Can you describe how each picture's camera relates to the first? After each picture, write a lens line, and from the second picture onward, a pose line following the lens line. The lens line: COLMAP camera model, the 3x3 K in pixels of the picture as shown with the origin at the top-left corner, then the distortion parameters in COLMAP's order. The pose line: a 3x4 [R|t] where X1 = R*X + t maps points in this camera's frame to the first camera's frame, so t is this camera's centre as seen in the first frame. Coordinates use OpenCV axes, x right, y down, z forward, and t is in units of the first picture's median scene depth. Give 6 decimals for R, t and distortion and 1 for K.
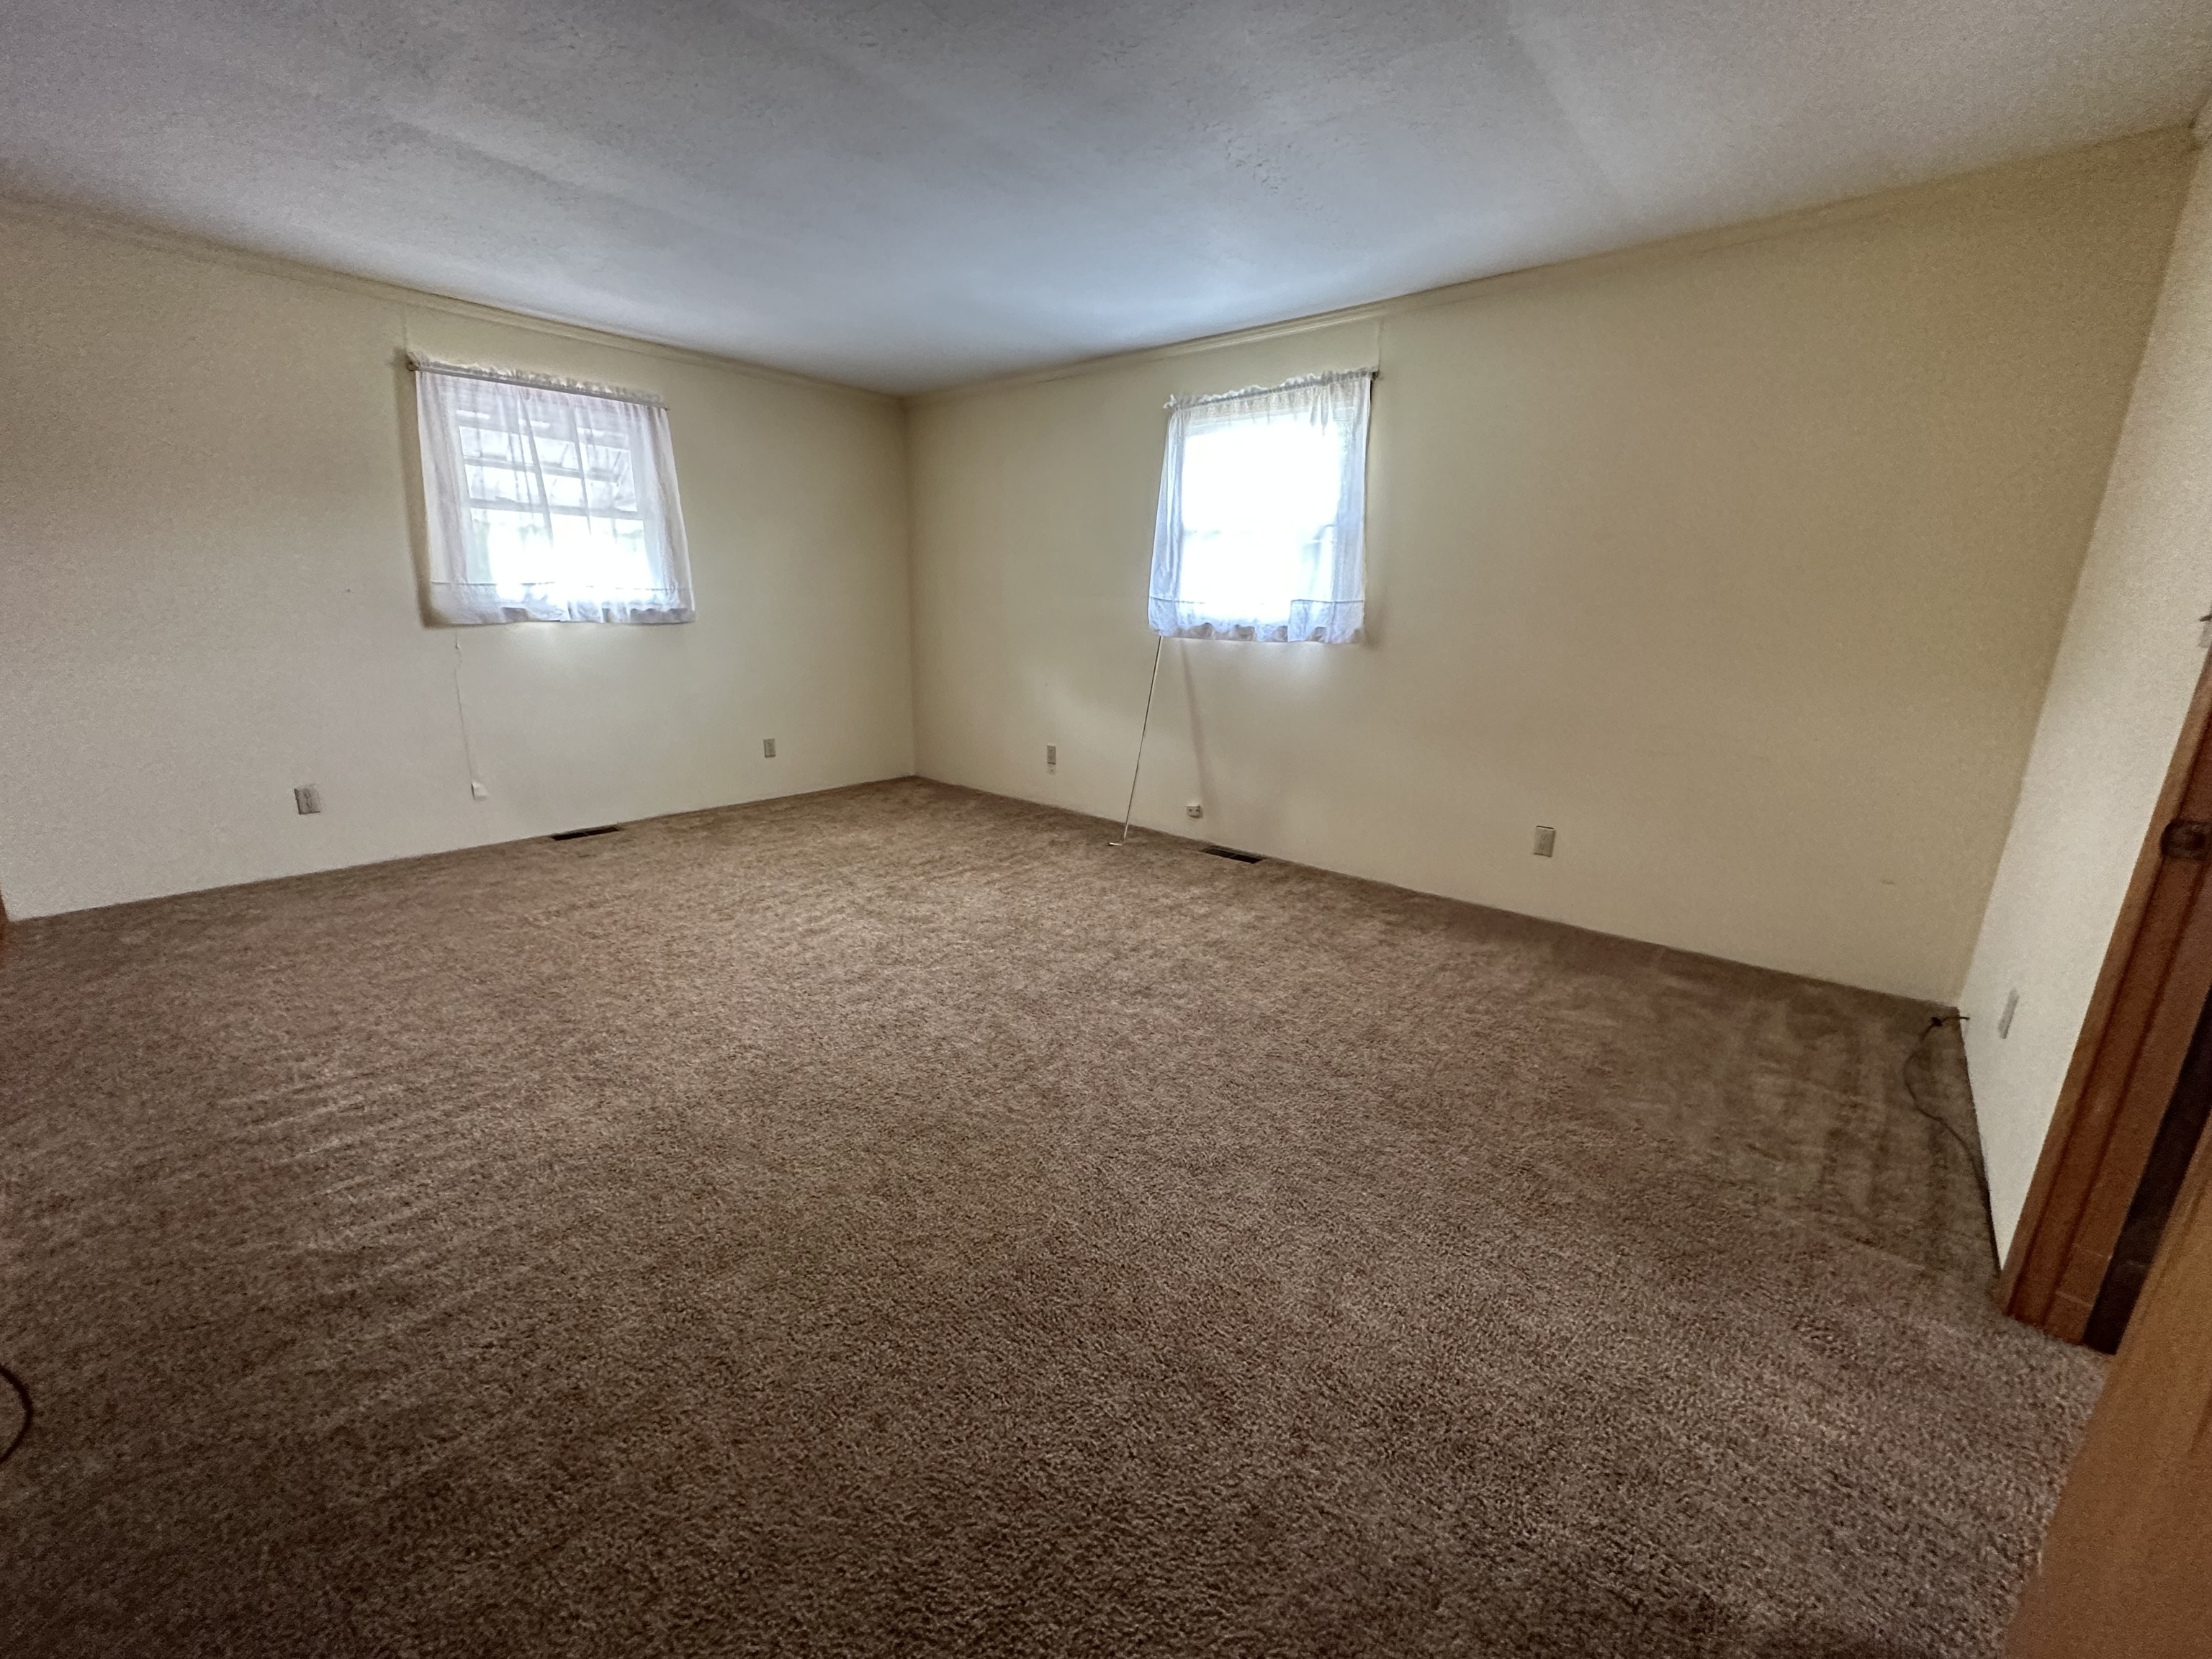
lens RADIAL K [[879.6, 0, 1106.0], [0, 879.6, 829.5], [0, 0, 1]] dist [-0.001952, 0.000238]
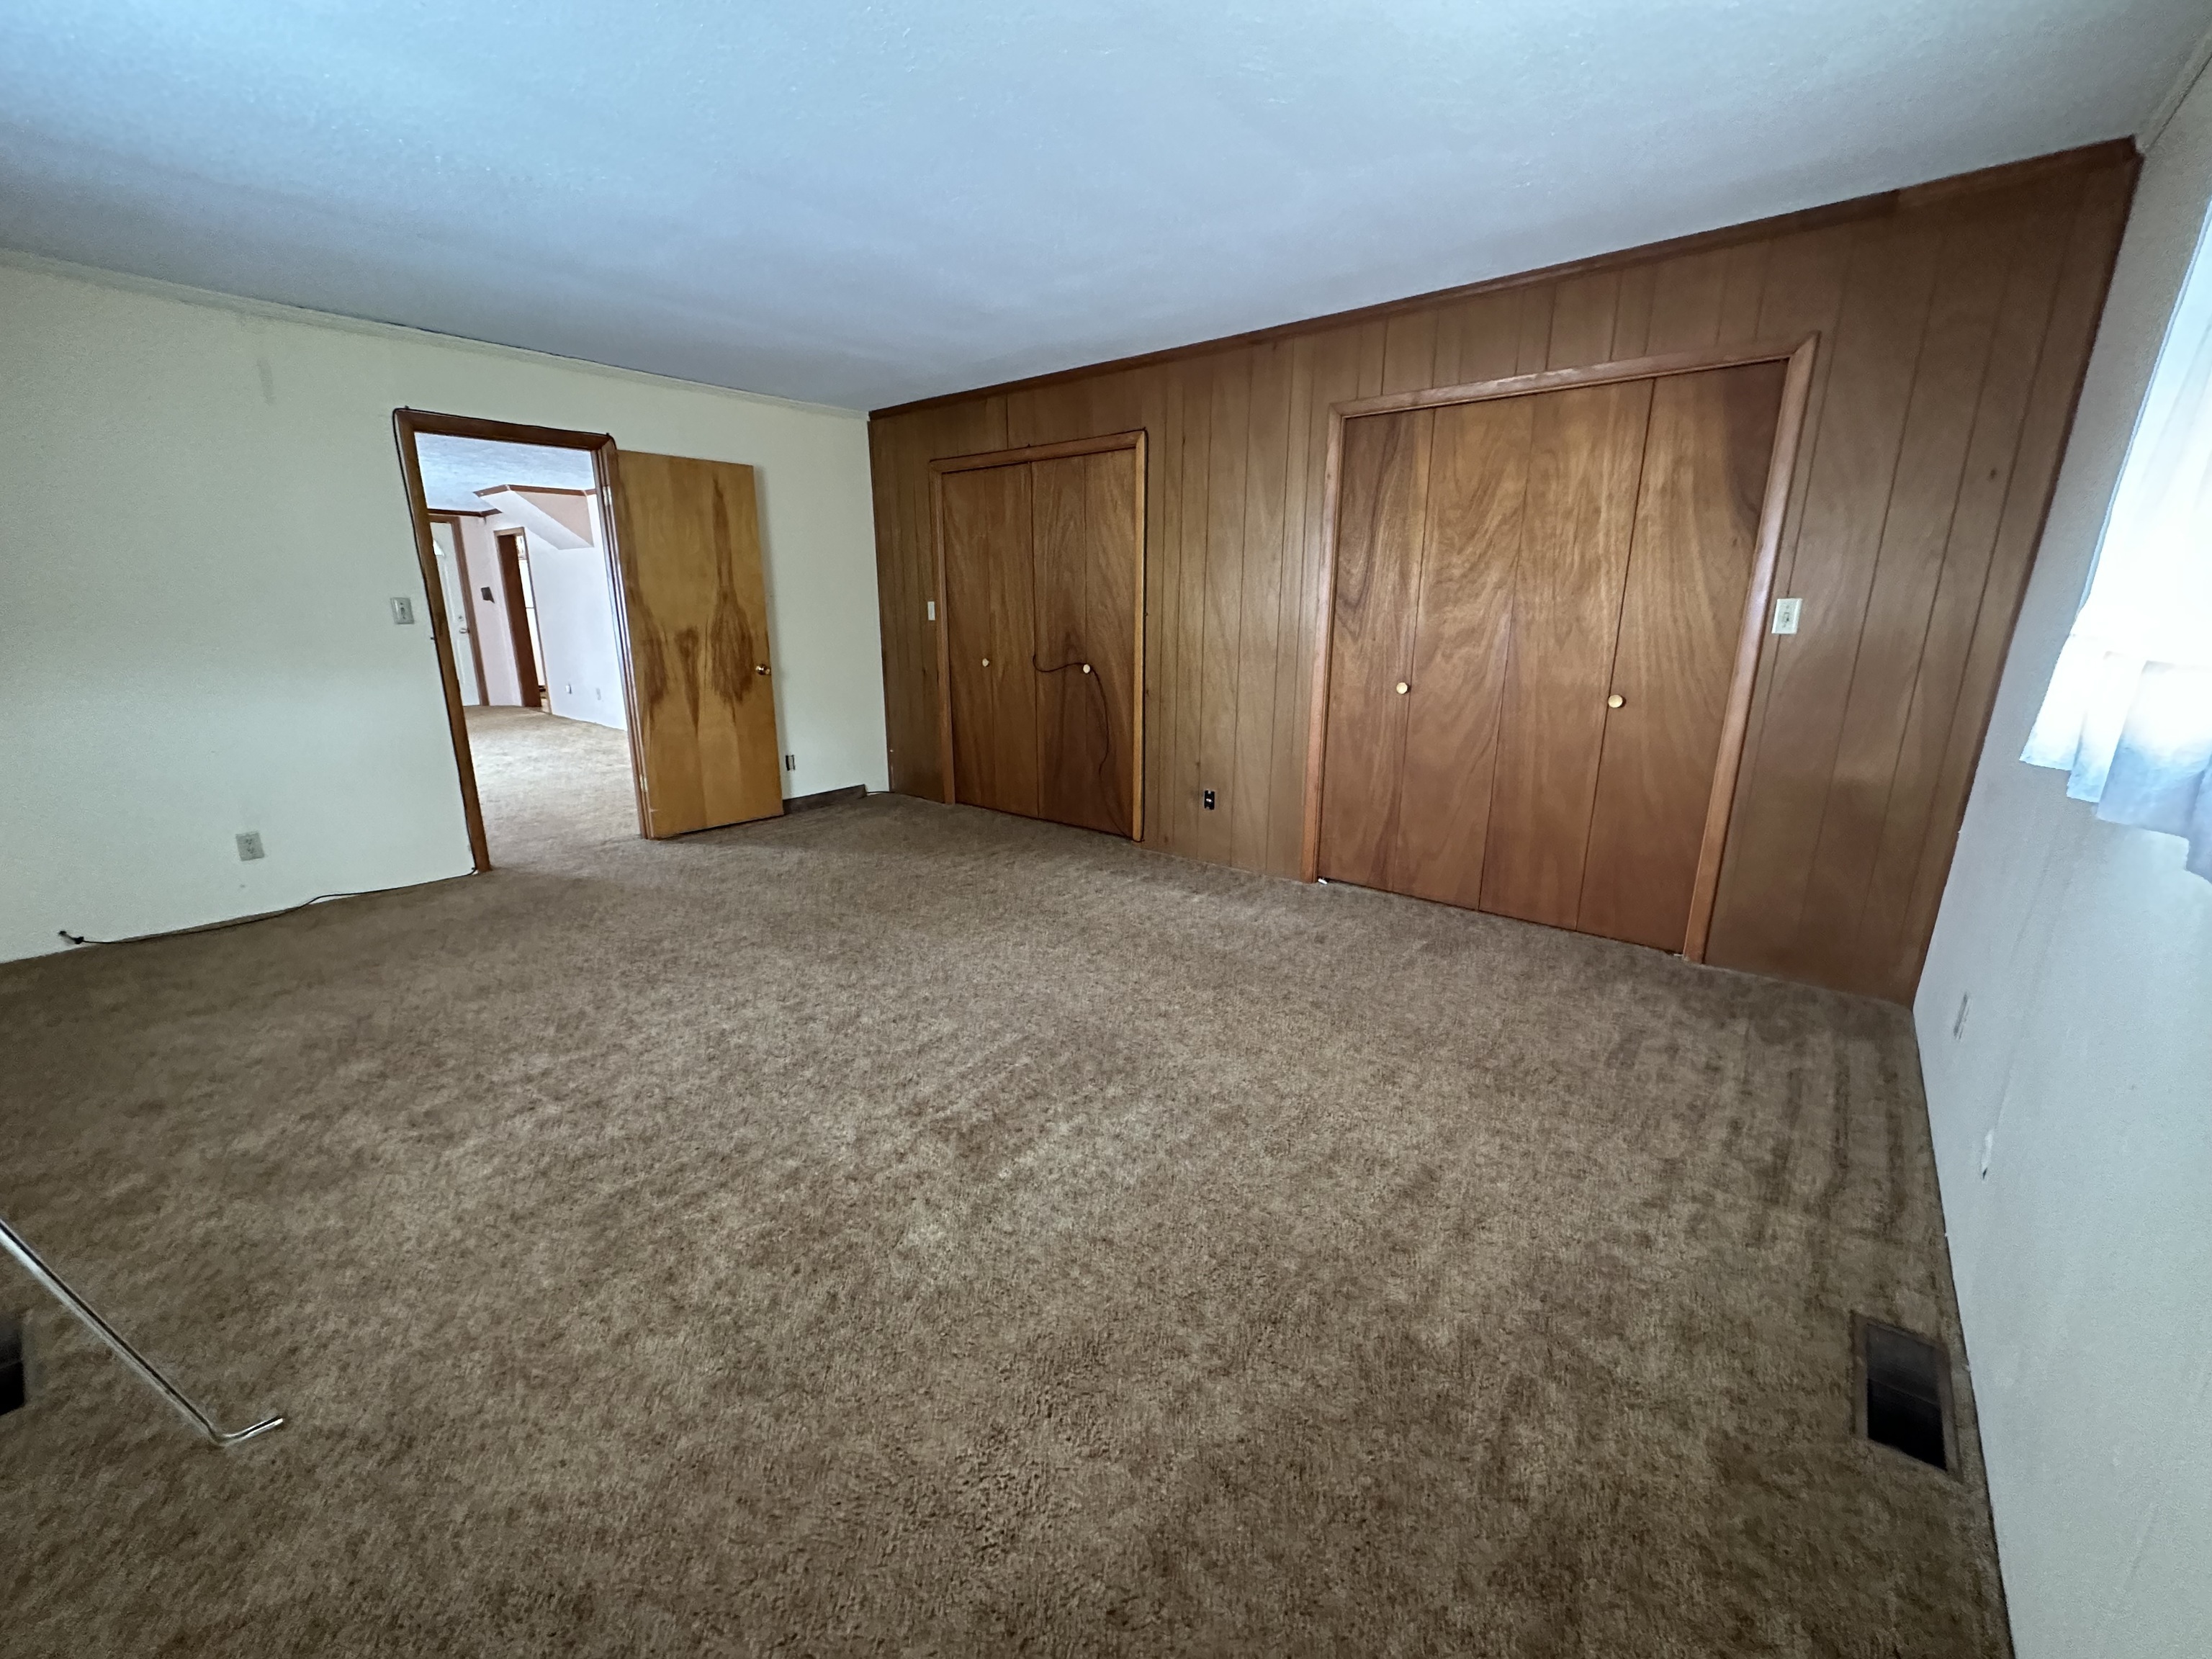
lens RADIAL K [[879.6, 0, 1106.0], [0, 879.6, 829.5], [0, 0, 1]] dist [-0.001952, 0.000238]
pose [[-0.999527, -0.013954, -0.027416, -0.302956], [-0.025645, 0.870203, 0.492025, -0.360582], [0.016992, 0.492495, -0.870149, 1.275232]]
